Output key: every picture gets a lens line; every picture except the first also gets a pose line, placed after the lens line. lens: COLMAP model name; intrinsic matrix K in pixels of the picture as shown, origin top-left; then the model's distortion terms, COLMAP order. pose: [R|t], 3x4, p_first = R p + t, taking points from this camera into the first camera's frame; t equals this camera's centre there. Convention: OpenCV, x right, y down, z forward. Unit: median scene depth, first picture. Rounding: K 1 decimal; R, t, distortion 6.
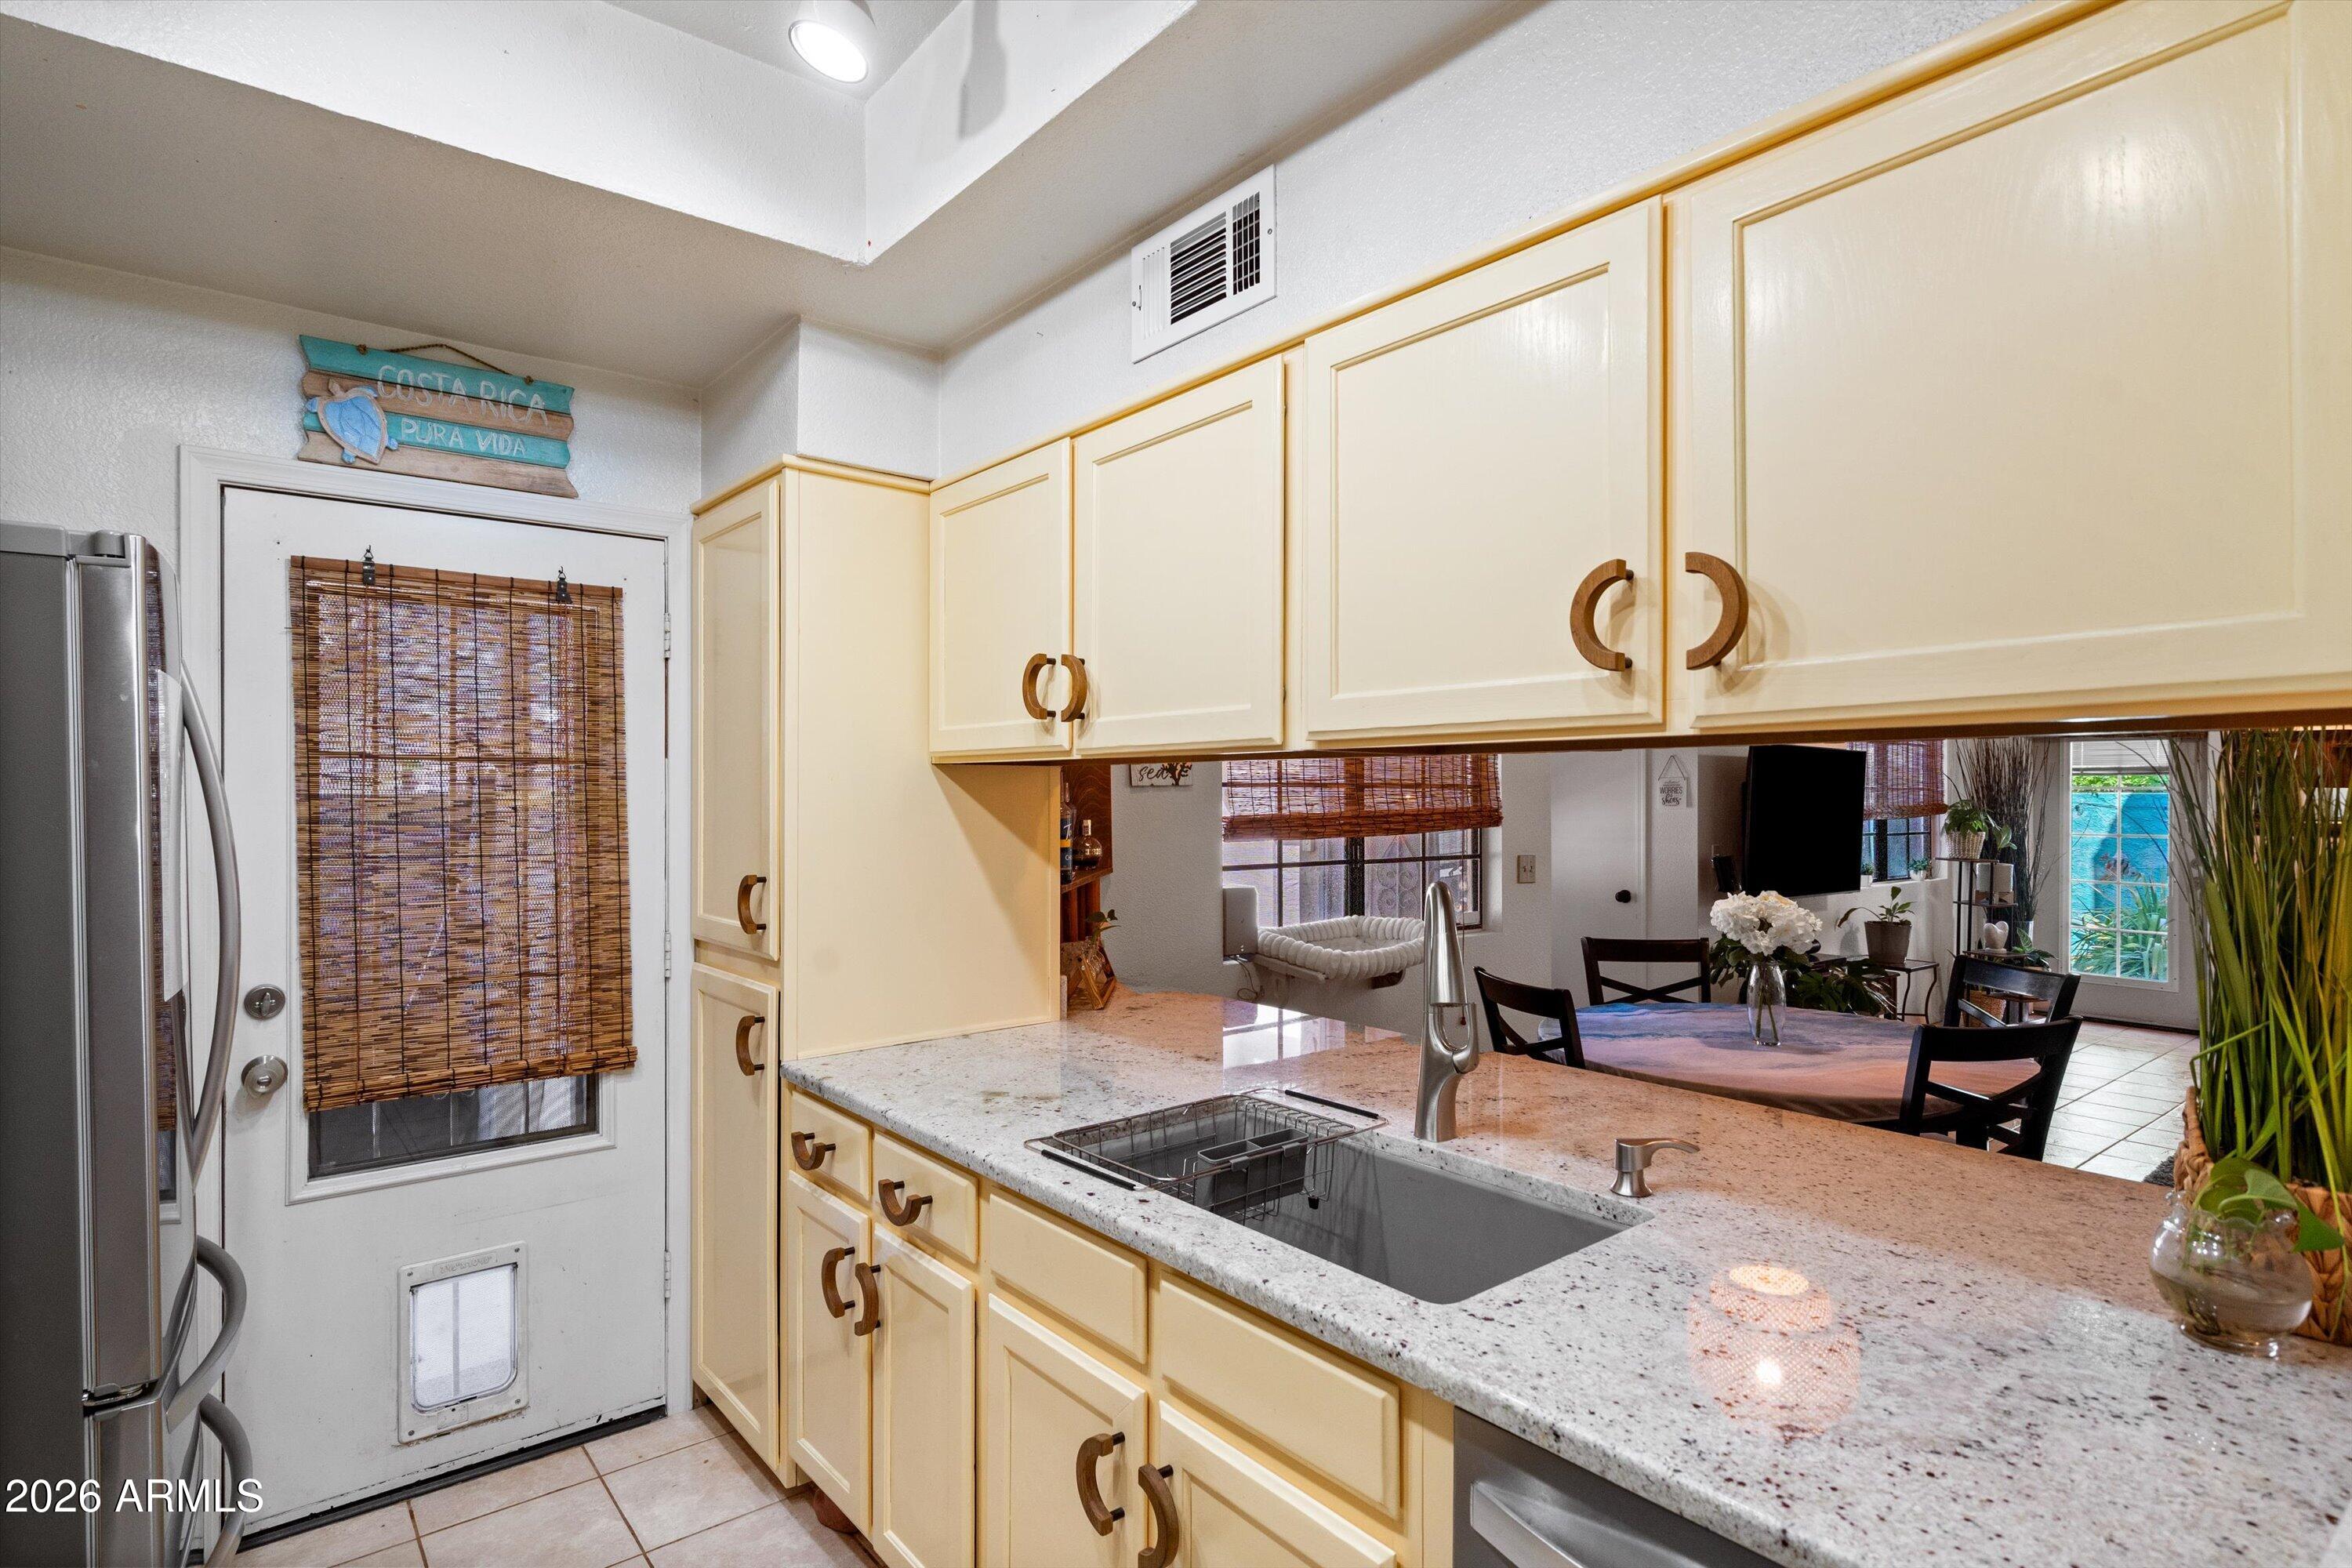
lens RADIAL K [[1199.4, 0, 1174.6], [0, 1199.4, 782.1], [0, 0, 1]] dist [0.002141, 0.000538]
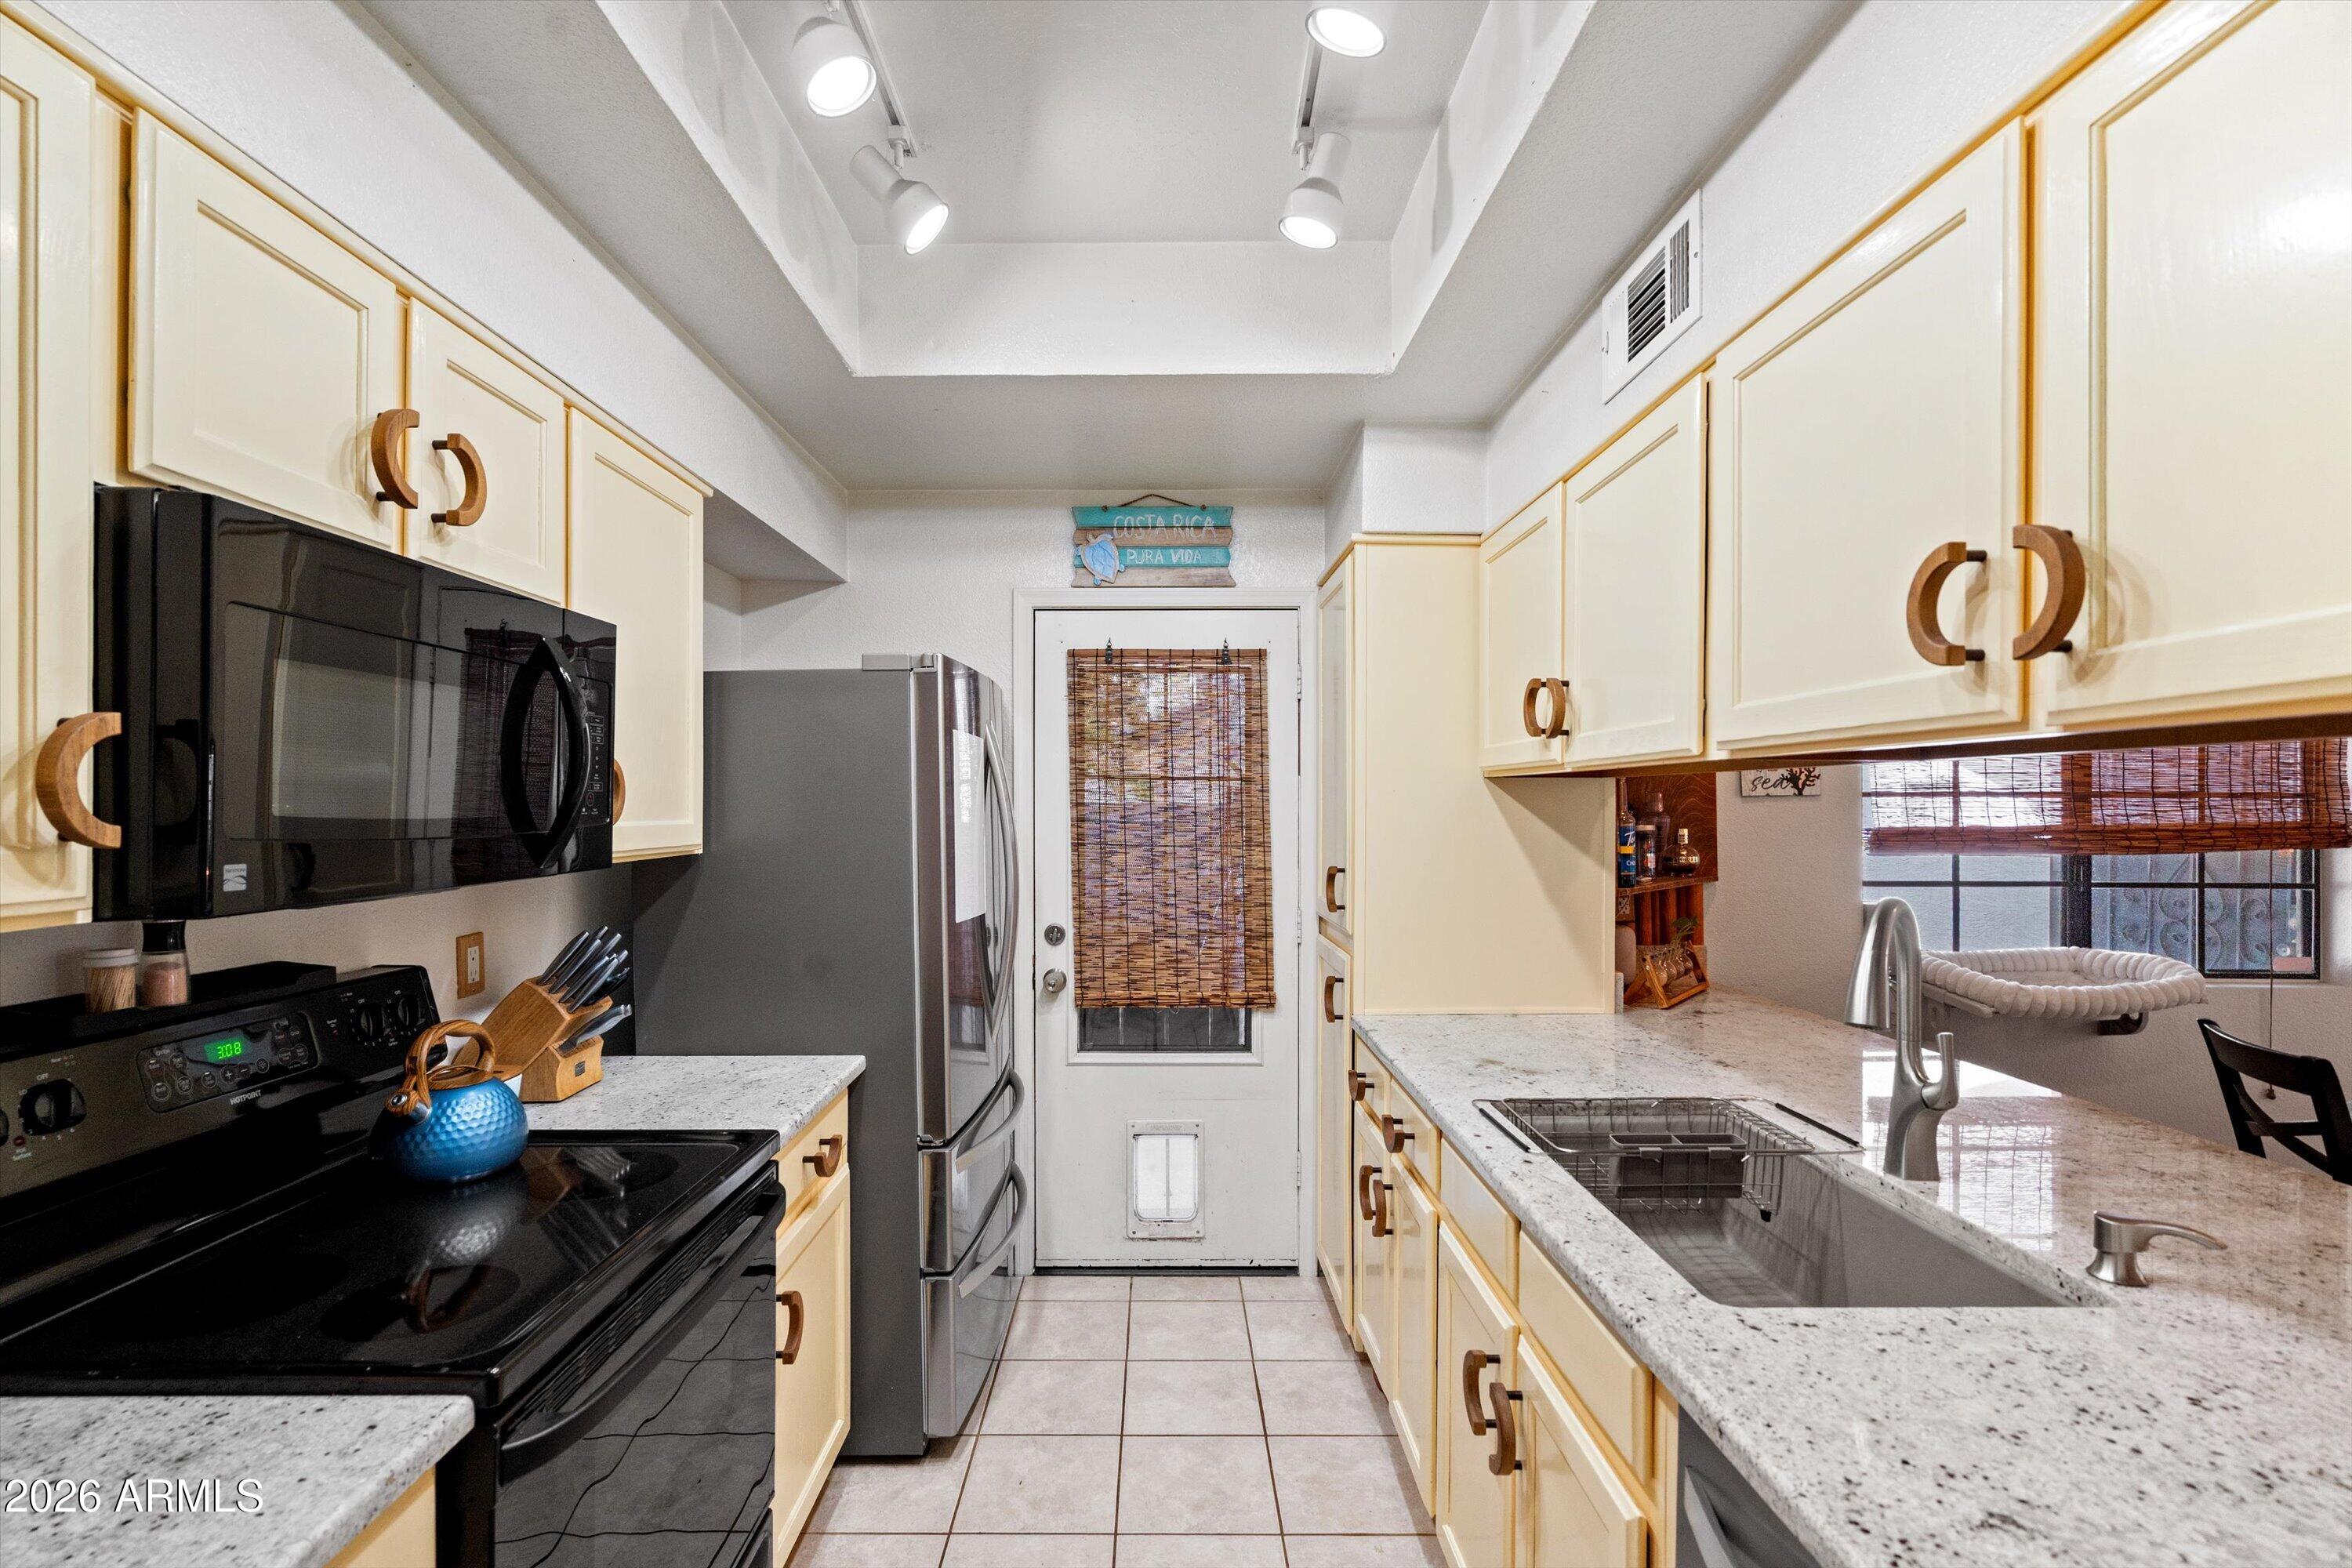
lens RADIAL K [[1075.5, 0, 1168.6], [0, 1075.5, 798.4], [0, 0, 1]] dist [-0.005682, 0.002766]
pose [[0.774249, -0.001422, -0.632879, 0.244847], [0.004132, 0.999988, 0.002808, 0.001220], [0.632867, -0.004789, 0.774245, 0.000952]]
